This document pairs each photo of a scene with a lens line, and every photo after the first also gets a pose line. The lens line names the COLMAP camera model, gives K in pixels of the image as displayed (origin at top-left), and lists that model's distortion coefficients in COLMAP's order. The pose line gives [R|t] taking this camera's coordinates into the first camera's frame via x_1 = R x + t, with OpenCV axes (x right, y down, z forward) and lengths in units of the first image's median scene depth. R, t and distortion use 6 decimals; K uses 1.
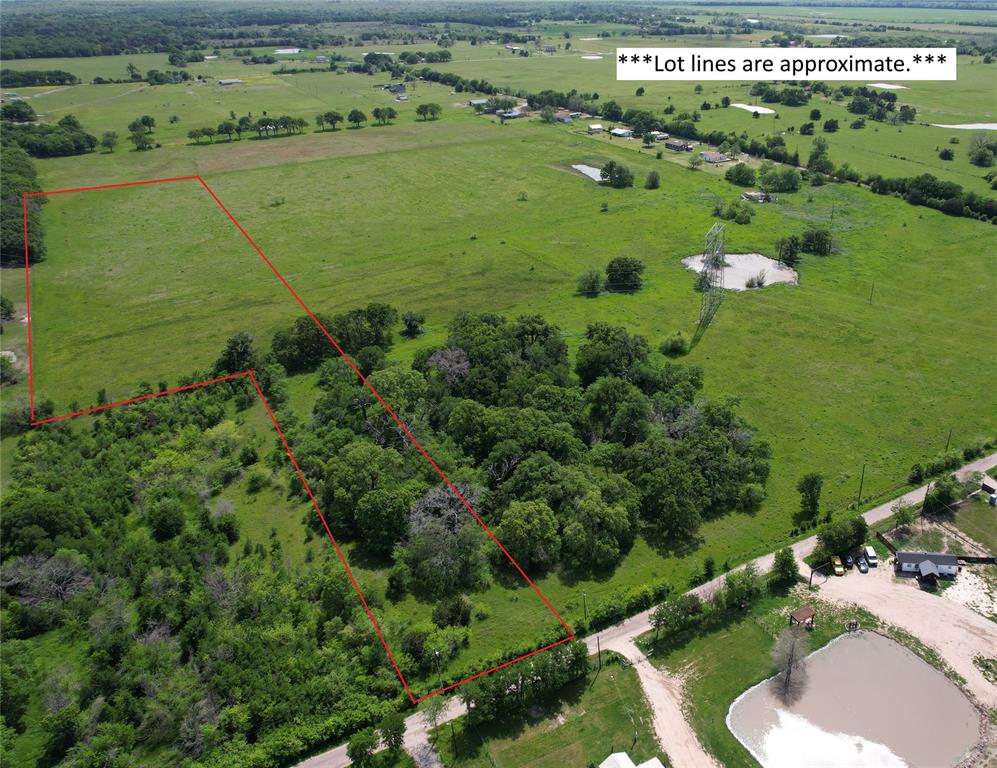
lens RADIAL K [[802.5, 0, 629.8], [0, 802.5, 413.3], [0, 0, 1]] dist [-0.072052, 0.069087]
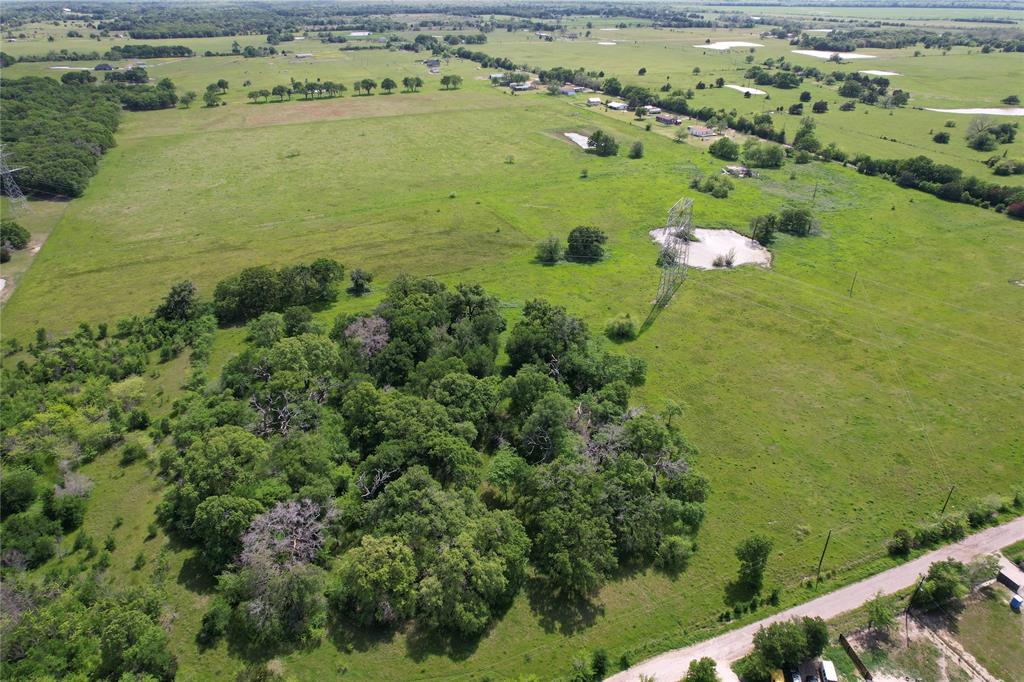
lens RADIAL K [[652.4, 0, 515.4], [0, 652.4, 339.8], [0, 0, 1]] dist [-0.072575, 0.064698]
pose [[0.982418, 0.090609, -0.163231, 0.038330], [-0.090371, 0.995868, 0.008901, -0.044457], [0.163364, 0.006006, 0.986548, 0.162003]]
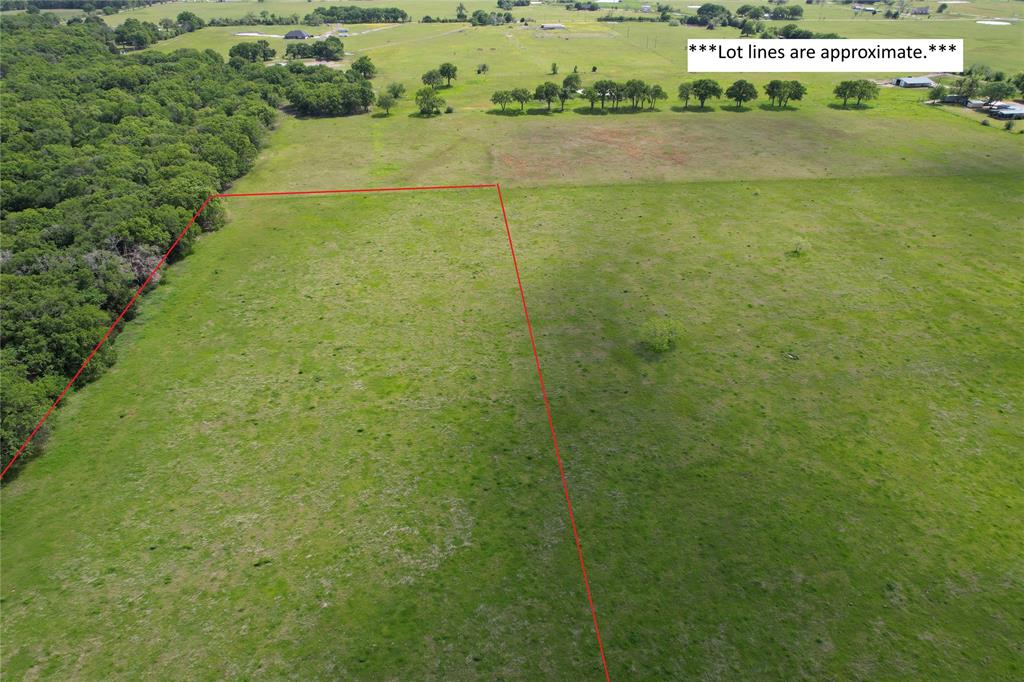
lens RADIAL K [[652.4, 0, 515.4], [0, 652.4, 339.8], [0, 0, 1]] dist [-0.072575, 0.064698]
pose [[0.890838, 0.235478, -0.388534, -0.411777], [-0.220796, 0.971805, 0.082734, -0.296125], [0.397061, 0.012084, 0.917713, 0.740778]]
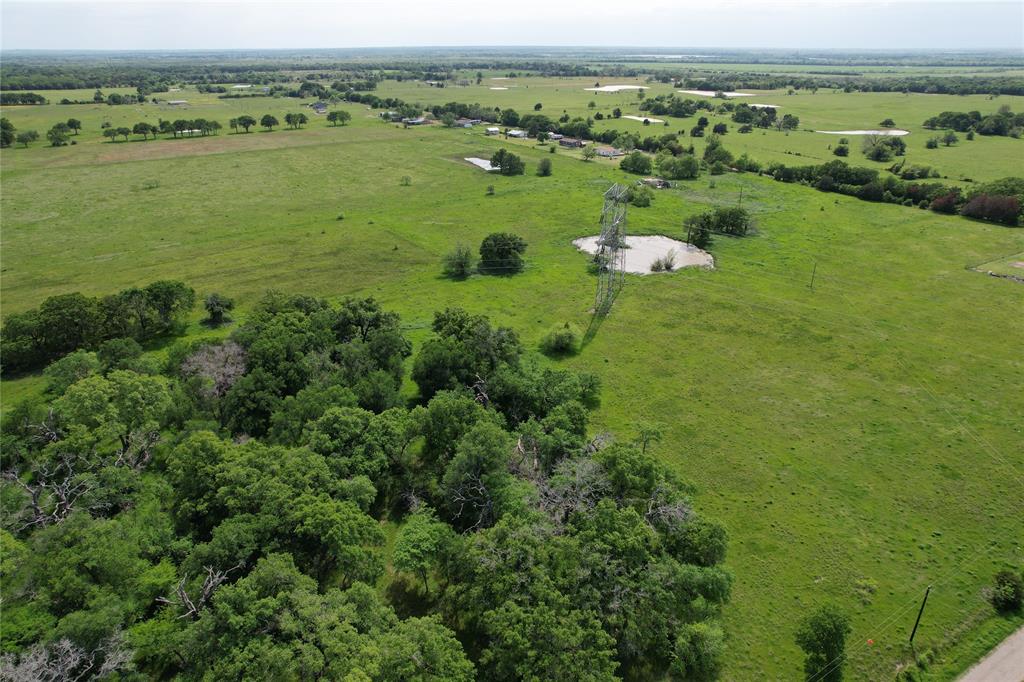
lens RADIAL K [[652.4, 0, 515.4], [0, 652.4, 339.8], [0, 0, 1]] dist [-0.072575, 0.064698]
pose [[0.999522, 0.011185, -0.028812, 0.021325], [-0.013508, 0.996564, -0.081723, -0.025259], [0.027799, 0.082073, 0.996239, 0.271744]]
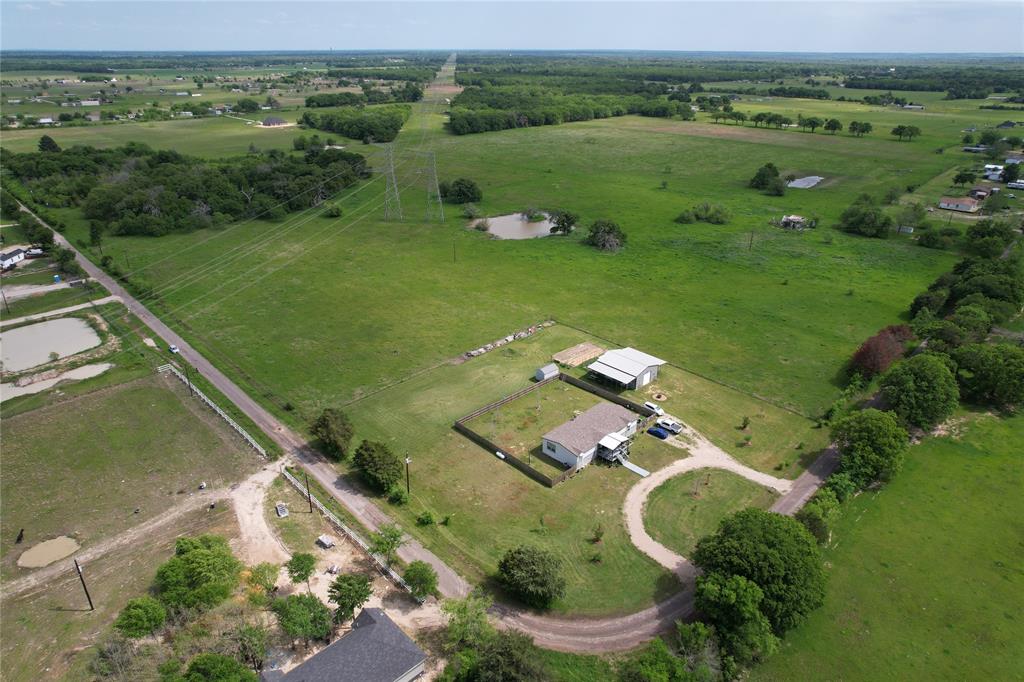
lens RADIAL K [[652.4, 0, 515.4], [0, 652.4, 339.8], [0, 0, 1]] dist [-0.072575, 0.064698]
pose [[0.206413, 0.404869, -0.890772, 0.780979], [-0.482170, 0.834256, 0.267451, -0.228893], [0.851414, 0.374298, 0.367417, 0.618105]]
